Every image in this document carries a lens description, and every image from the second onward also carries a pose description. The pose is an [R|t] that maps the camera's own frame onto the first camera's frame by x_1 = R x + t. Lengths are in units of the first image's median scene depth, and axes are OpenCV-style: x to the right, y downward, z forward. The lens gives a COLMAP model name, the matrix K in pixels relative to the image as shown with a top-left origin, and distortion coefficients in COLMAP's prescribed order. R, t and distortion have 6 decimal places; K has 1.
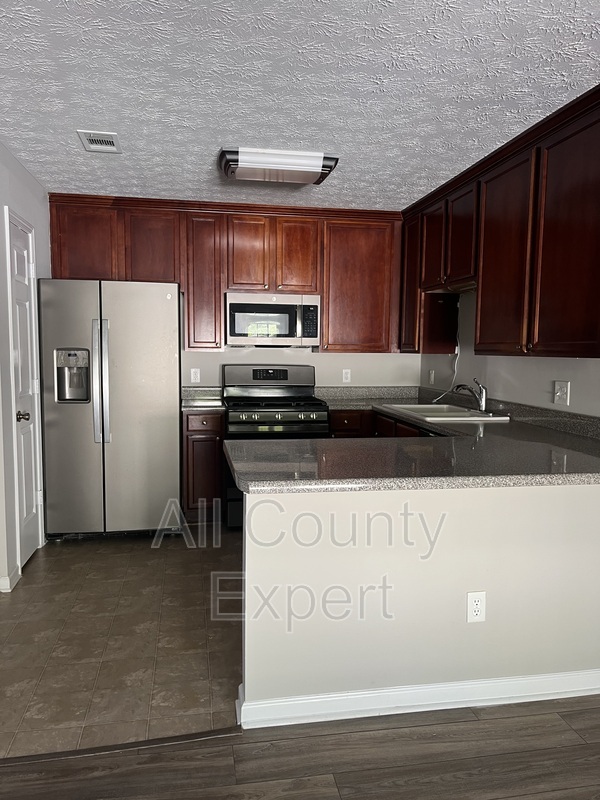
lens RADIAL K [[631.3, 0, 298.1], [0, 631.3, 405.2], [0, 0, 1]] dist [0.066304, -0.002581]
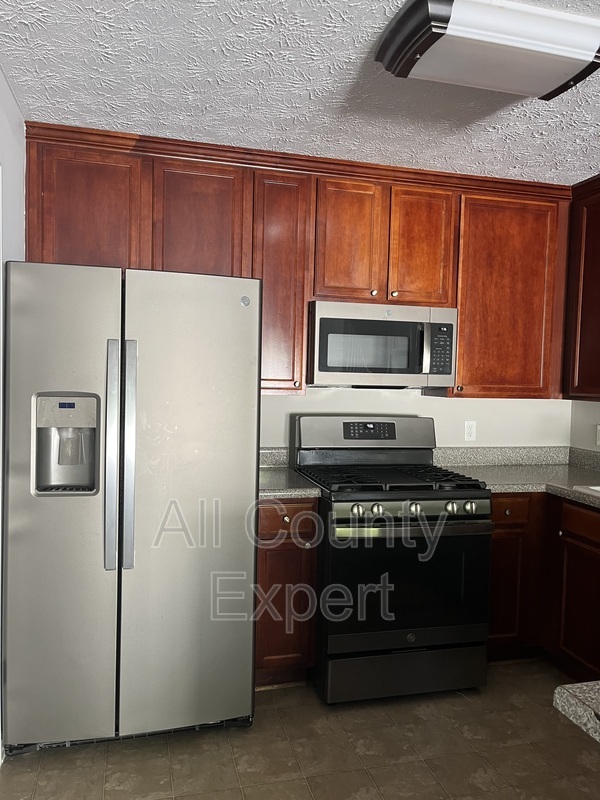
lens RADIAL K [[622.6, 0, 302.7], [0, 622.6, 399.7], [0, 0, 1]] dist [0.075721, -0.075899]
pose [[0.995712, 0.011183, 0.091825, -0.178066], [-0.006779, 0.998818, -0.048126, -0.051443], [-0.092255, 0.047297, 0.994612, 0.395187]]
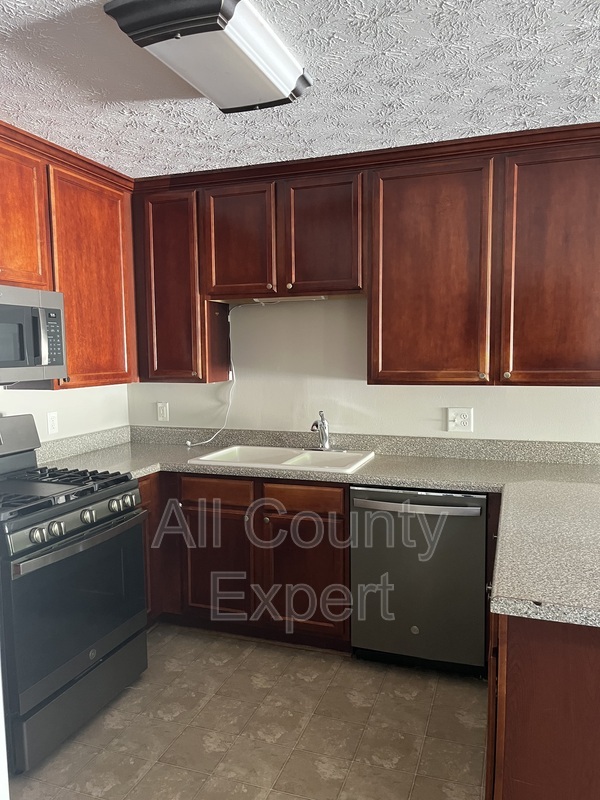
lens RADIAL K [[614.2, 0, 312.1], [0, 614.2, 402.7], [0, 0, 1]] dist [0.072023, -0.071021]
pose [[0.484384, -0.089685, 0.870246, -0.363595], [0.093219, 0.994360, 0.050590, -0.081446], [-0.869875, 0.056618, 0.490012, 0.530022]]
